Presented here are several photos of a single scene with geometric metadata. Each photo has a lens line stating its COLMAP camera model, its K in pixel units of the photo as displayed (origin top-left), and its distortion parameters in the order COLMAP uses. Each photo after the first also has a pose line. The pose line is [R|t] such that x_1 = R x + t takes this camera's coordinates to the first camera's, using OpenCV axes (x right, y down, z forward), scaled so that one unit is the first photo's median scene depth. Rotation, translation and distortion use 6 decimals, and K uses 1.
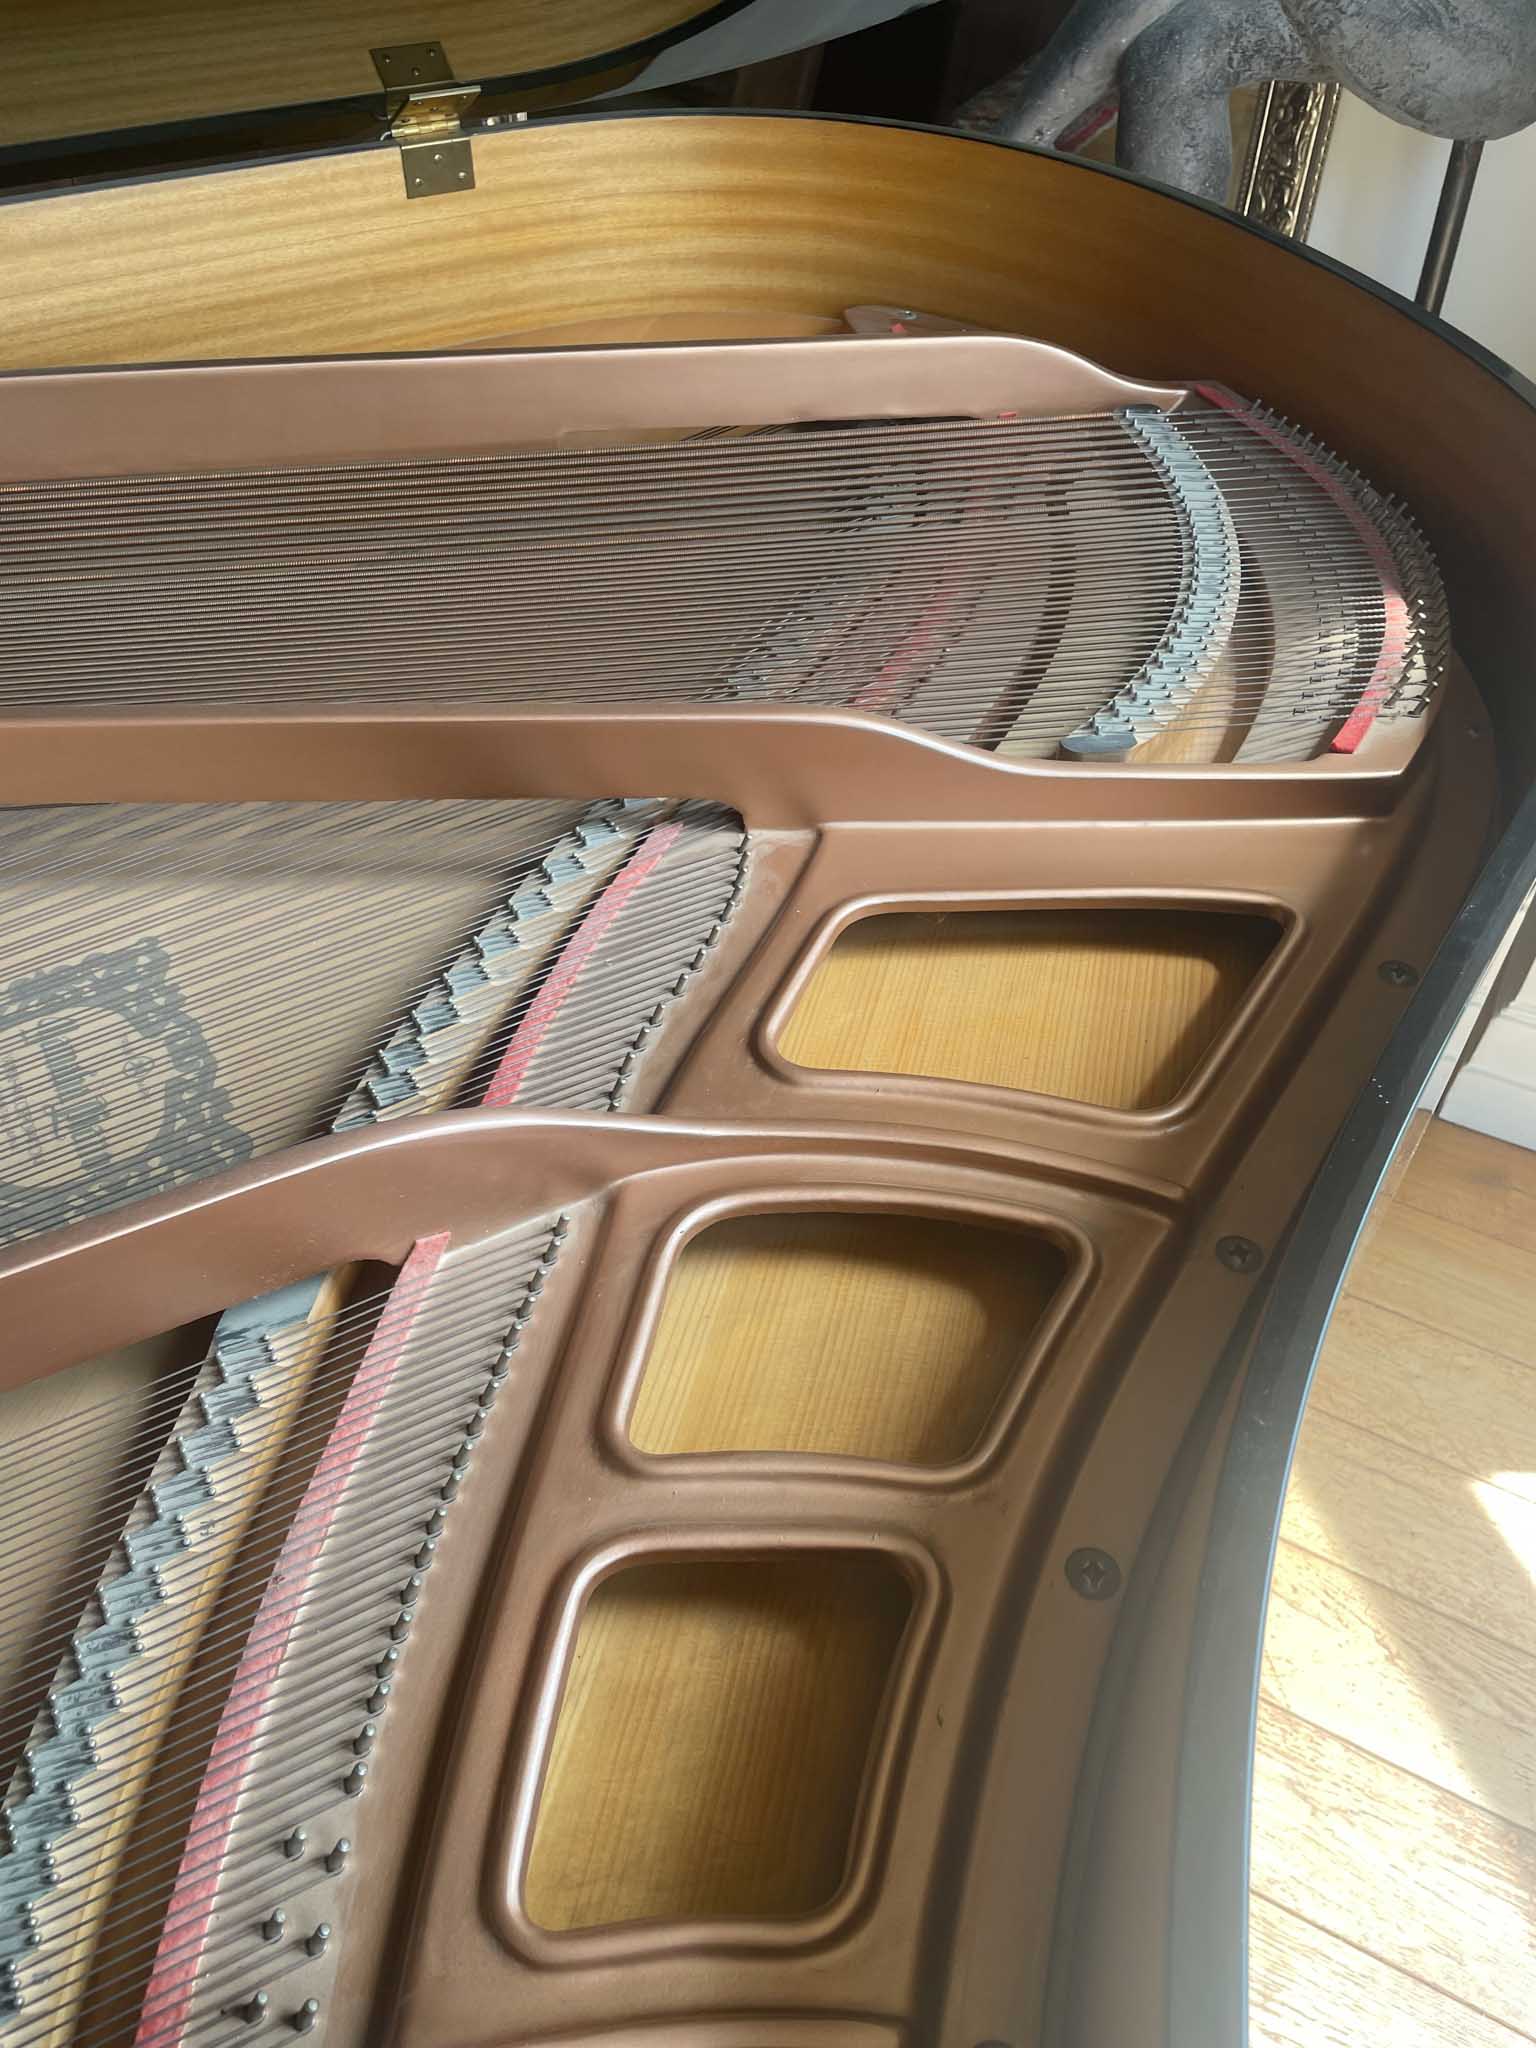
lens RADIAL K [[1615.8, 0, 759.9], [0, 1615.8, 1028.3], [0, 0, 1]] dist [0.051787, -0.083588]
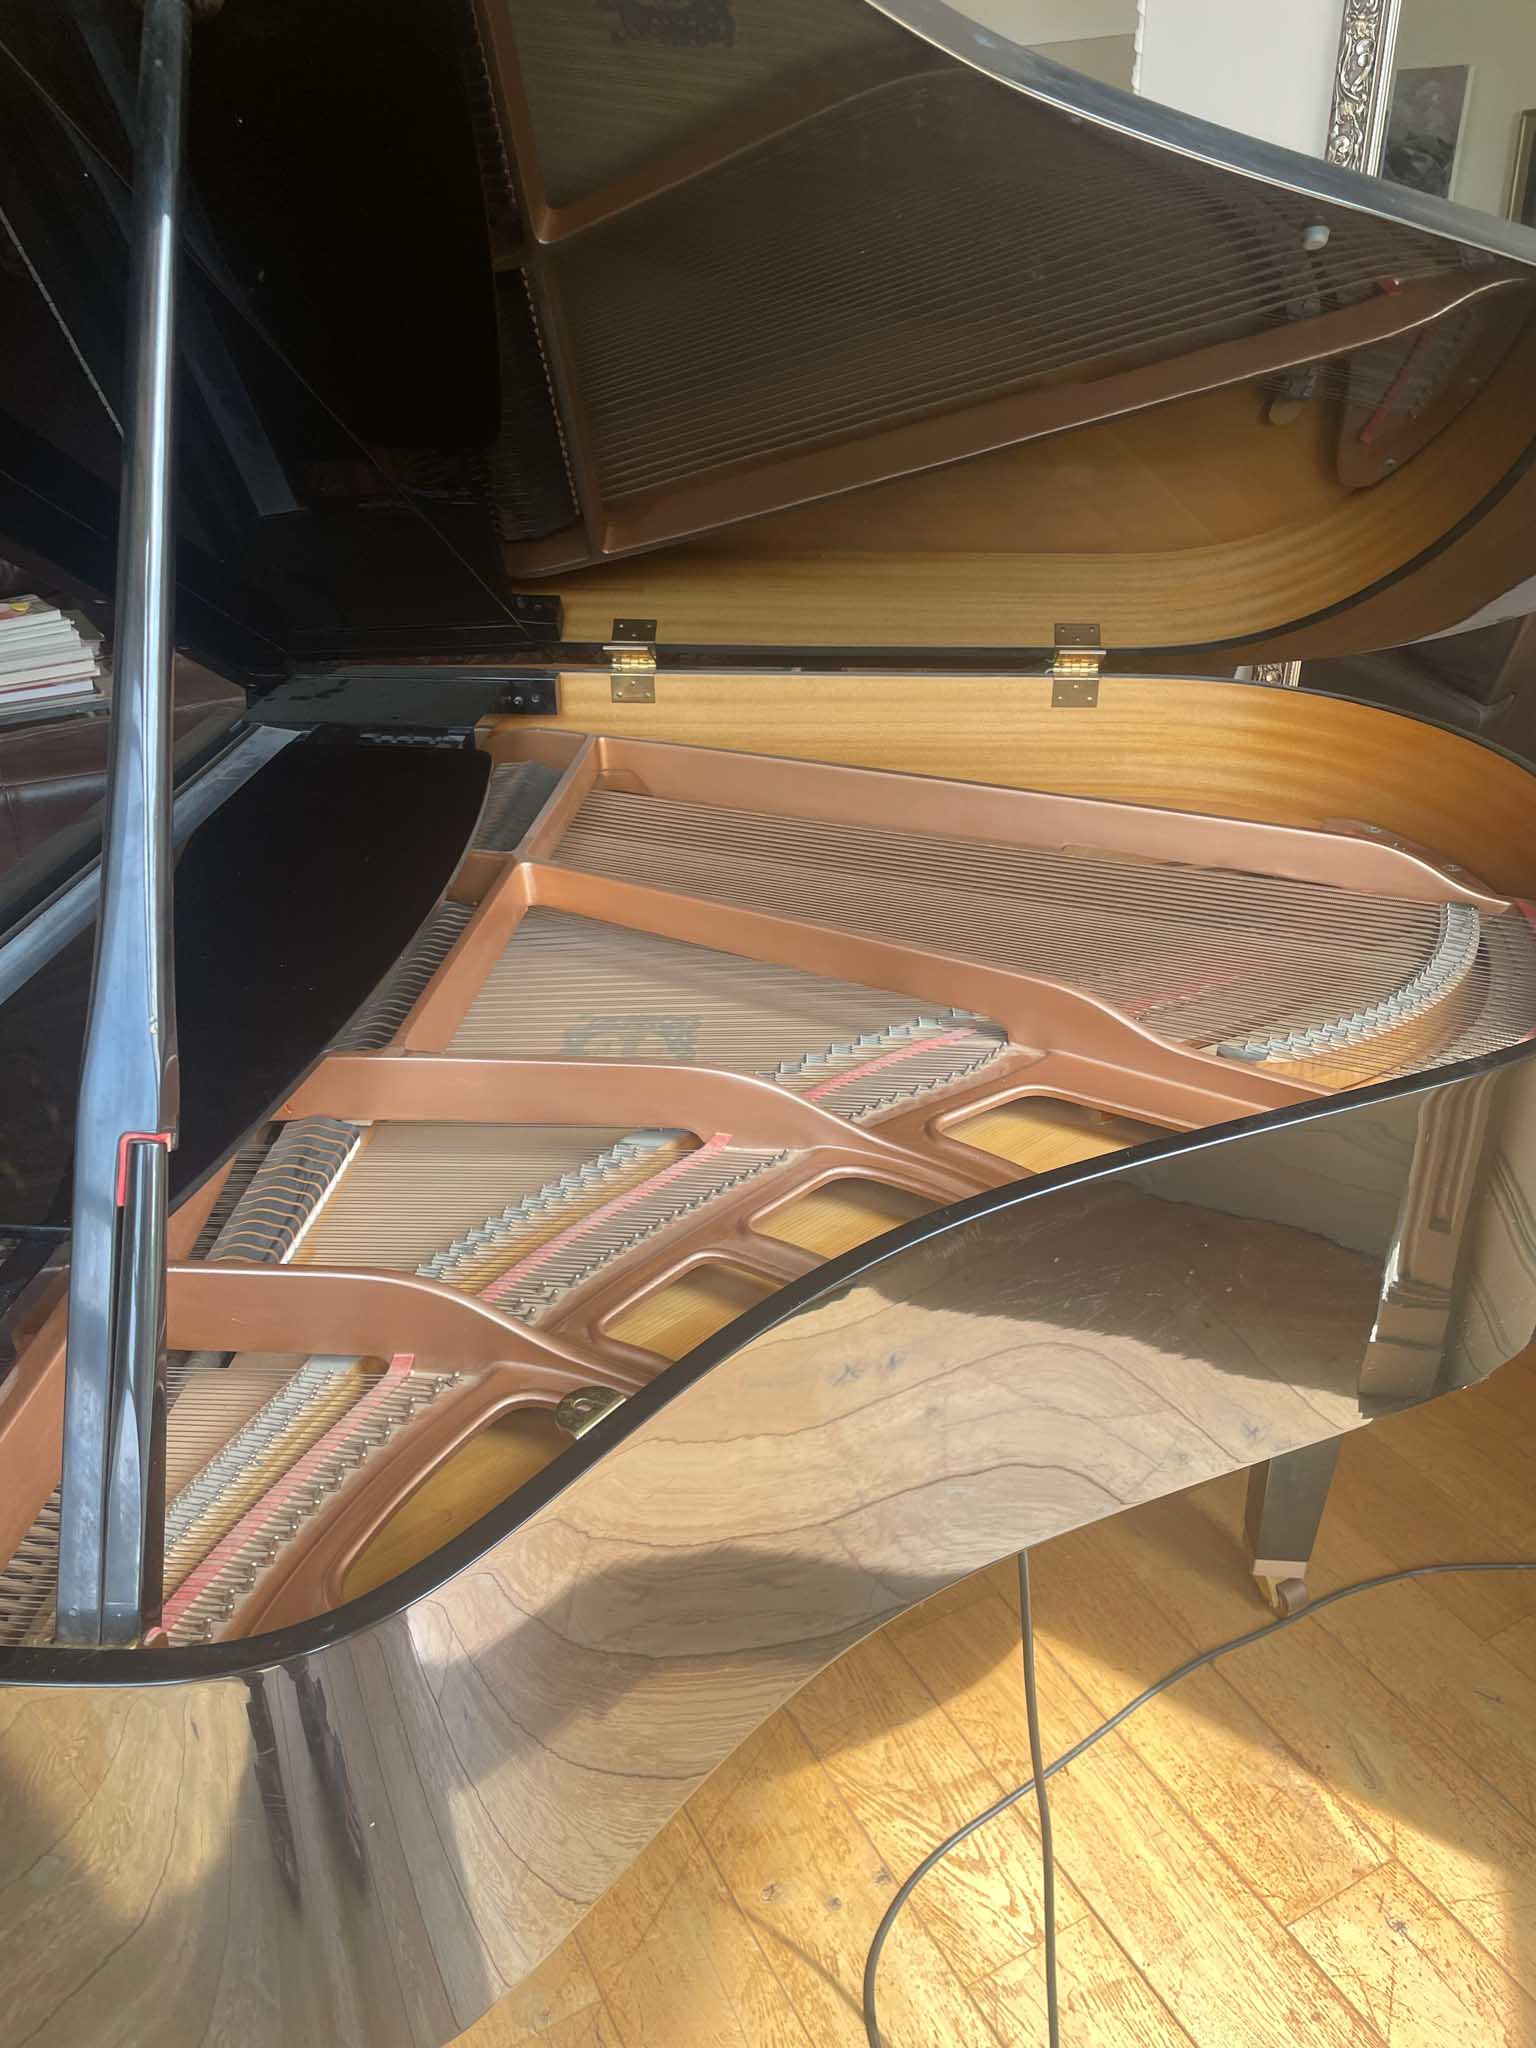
lens RADIAL K [[1615.8, 0, 759.9], [0, 1615.8, 1028.3], [0, 0, 1]] dist [0.051787, -0.083588]
pose [[0.843561, 0.235565, -0.482612, 0.397089], [-0.360717, 0.914299, -0.184227, 0.184540], [0.397854, 0.329493, 0.856240, -0.391264]]
